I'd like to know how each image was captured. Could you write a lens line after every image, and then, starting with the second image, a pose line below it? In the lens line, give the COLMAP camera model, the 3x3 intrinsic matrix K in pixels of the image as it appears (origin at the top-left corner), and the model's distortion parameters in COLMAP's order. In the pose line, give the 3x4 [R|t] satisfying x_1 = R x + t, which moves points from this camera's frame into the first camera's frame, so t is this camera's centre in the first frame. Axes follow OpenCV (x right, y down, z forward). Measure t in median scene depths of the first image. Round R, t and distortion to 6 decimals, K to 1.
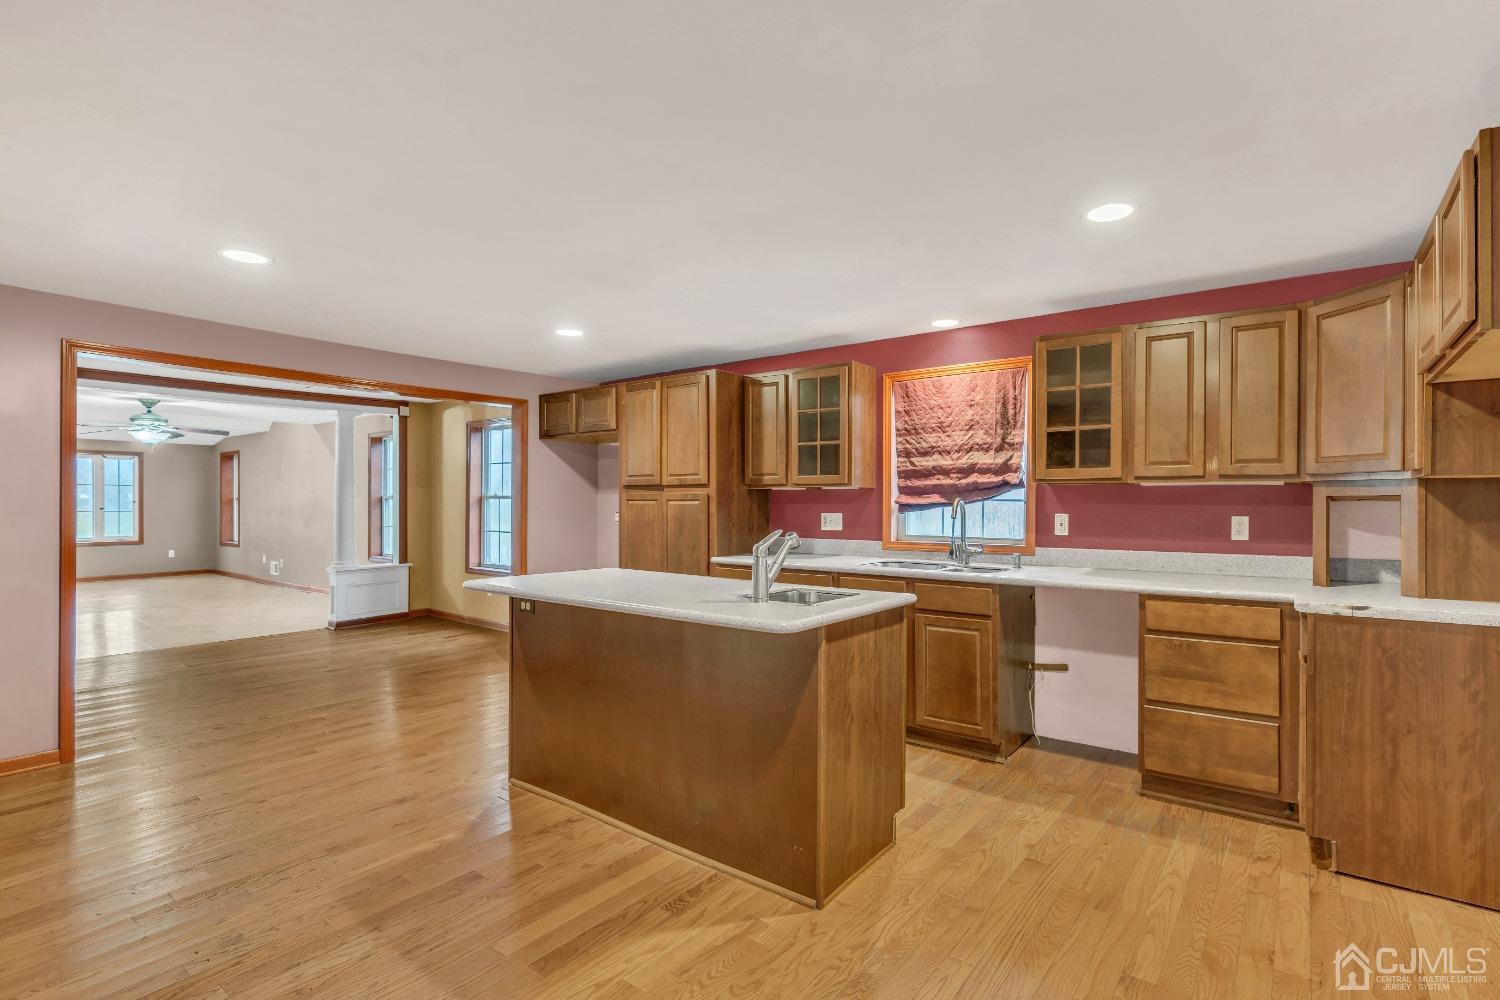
lens RADIAL K [[687.1, 0, 745.0], [0, 687.1, 511.1], [0, 0, 1]] dist [-0.012335, 0.000859]
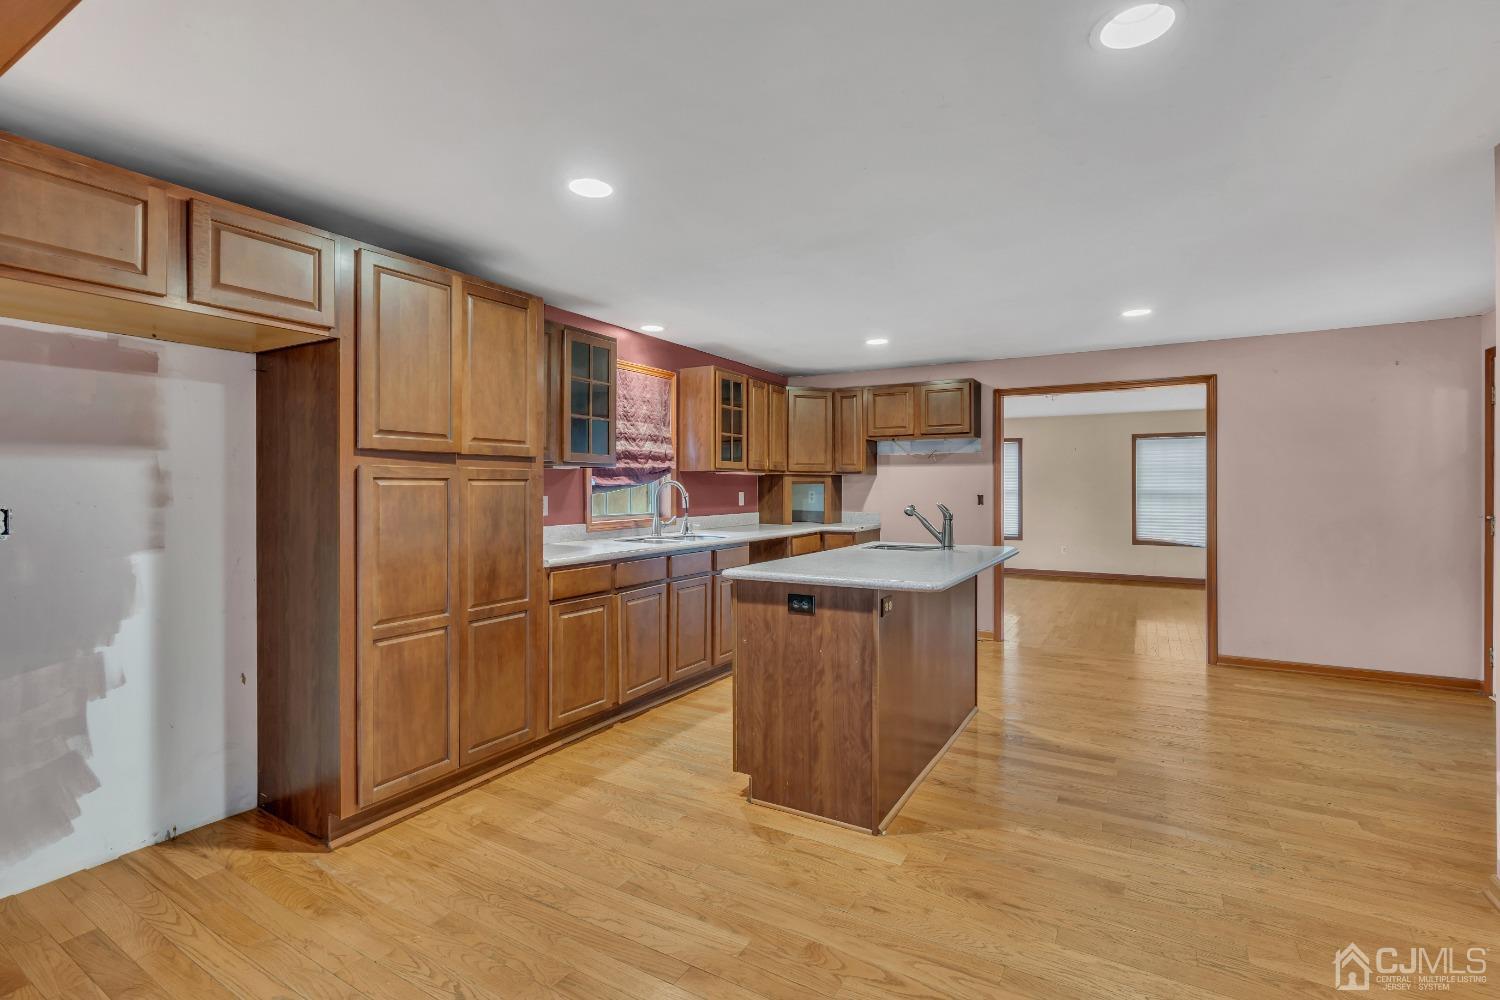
lens RADIAL K [[687.1, 0, 743.0], [0, 687.1, 490.6], [0, 0, 1]] dist [-0.012335, 0.000859]
pose [[-0.101862, -0.010128, 0.994747, -0.941474], [0.004314, 0.999934, 0.010622, -0.014182], [-0.994789, 0.005374, -0.101812, 1.036114]]
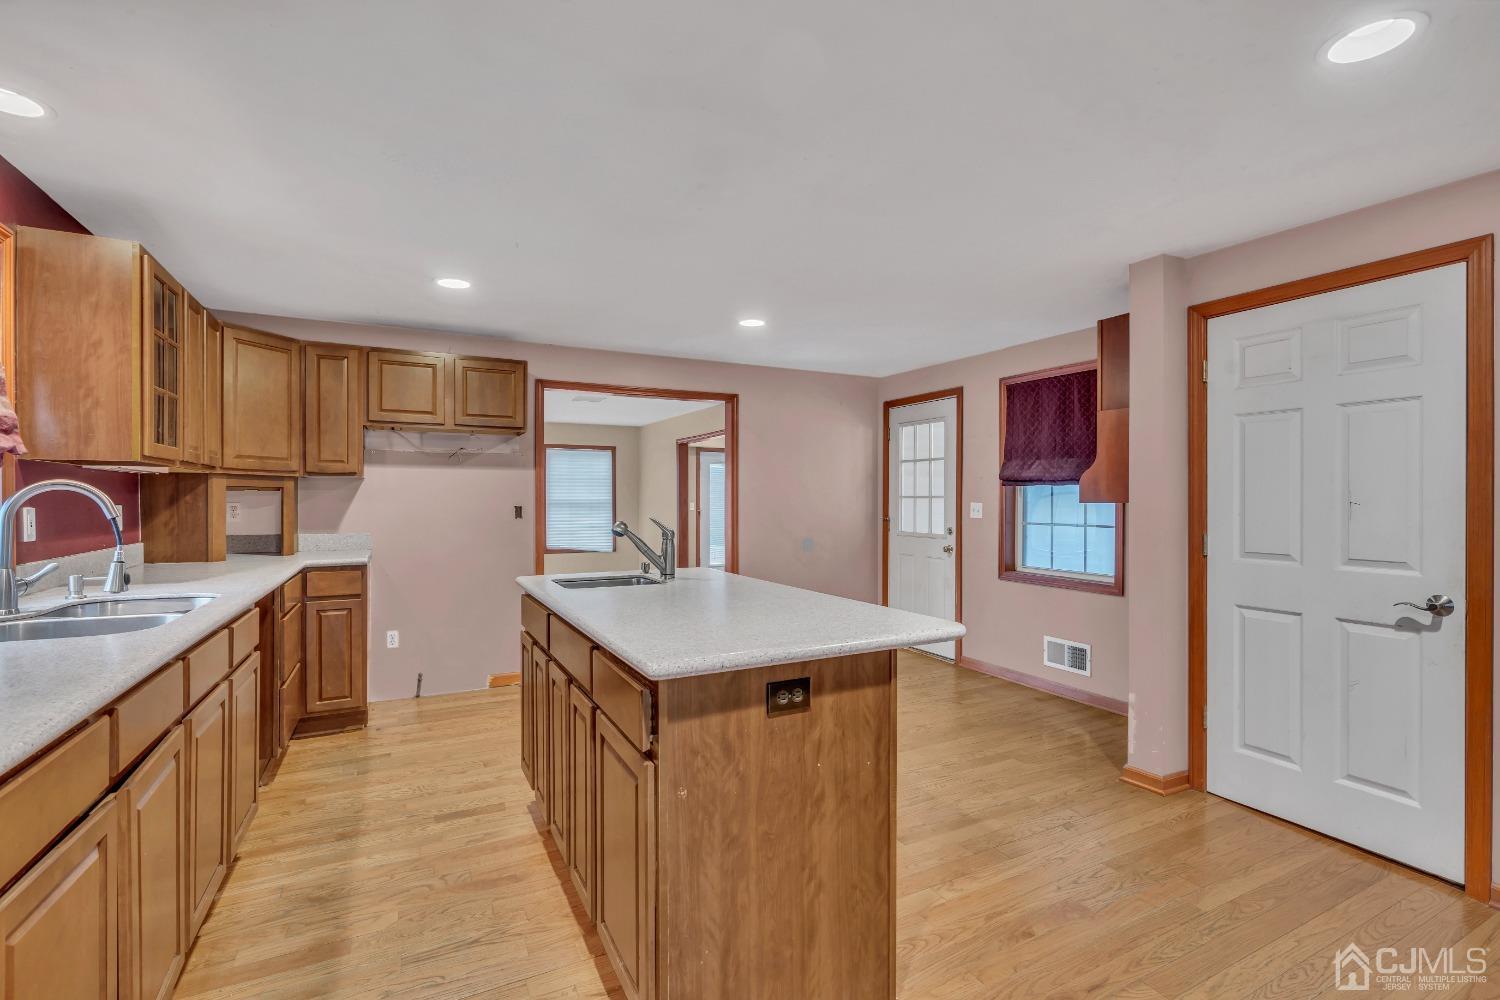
lens RADIAL K [[687.1, 0, 750.9], [0, 687.1, 498.9], [0, 0, 1]] dist [-0.012335, 0.000859]
pose [[-0.905566, -0.008082, 0.424128, -0.393363], [-0.004729, 0.999949, 0.008958, -0.012354], [-0.424178, 0.006106, -0.905558, 1.293053]]
